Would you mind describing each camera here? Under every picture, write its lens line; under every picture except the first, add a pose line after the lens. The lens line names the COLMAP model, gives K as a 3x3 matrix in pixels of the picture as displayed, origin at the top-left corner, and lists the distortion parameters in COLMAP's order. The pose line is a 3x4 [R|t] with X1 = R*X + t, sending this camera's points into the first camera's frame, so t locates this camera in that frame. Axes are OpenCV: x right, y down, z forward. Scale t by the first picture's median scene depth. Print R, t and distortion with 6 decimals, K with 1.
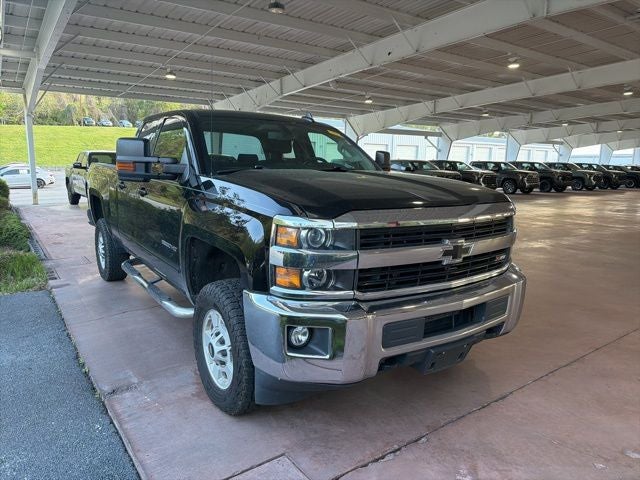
lens RADIAL K [[449.8, 0, 325.5], [0, 449.8, 245.8], [0, 0, 1]] dist [-0.001215, -0.001102]
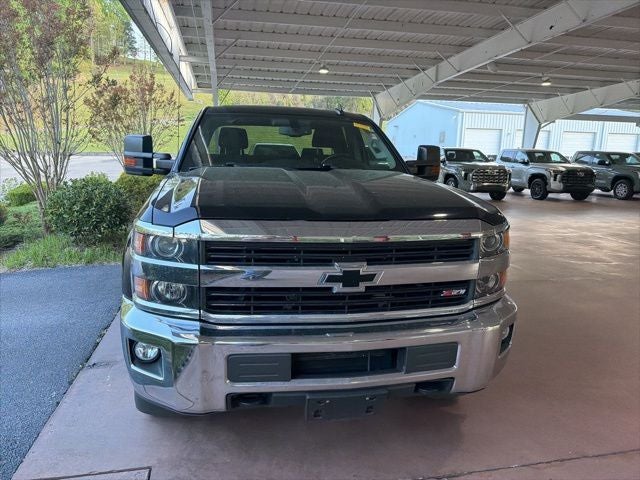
lens RADIAL K [[444.0, 0, 320.0], [0, 444.0, 240.0], [0, 0, 1]] dist [0.052009, -0.078802]
pose [[0.911152, 0.085701, -0.403060, 0.239418], [-0.081484, 0.996291, 0.027635, -0.030919], [0.403934, 0.007663, 0.914756, 0.115589]]
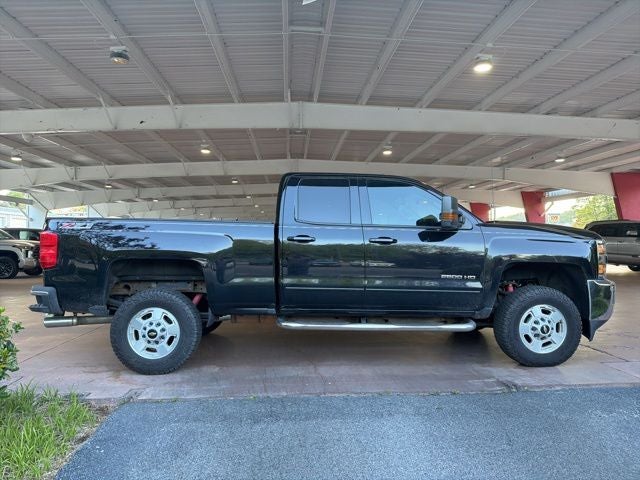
lens RADIAL K [[444.0, 0, 320.0], [0, 444.0, 240.0], [0, 0, 1]] dist [0.052009, -0.078802]
pose [[0.537210, -0.008112, 0.843410, -0.984602], [0.154954, 0.983883, -0.089235, -0.031170], [-0.829093, 0.178628, 0.529809, 0.367924]]
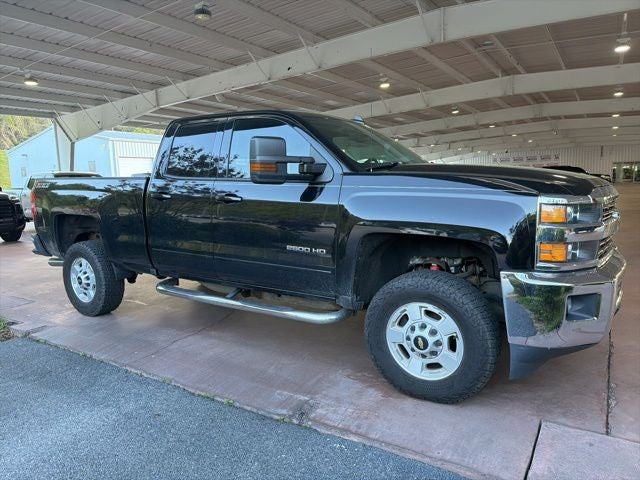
lens RADIAL K [[449.7, 0, 317.3], [0, 449.7, 239.5], [0, 0, 1]] dist [0.066689, -0.101439]
pose [[0.932929, -0.082917, 0.350383, -0.388382], [0.100970, 0.994324, -0.033539, 0.007113], [-0.345613, 0.066667, 0.936006, 0.060614]]
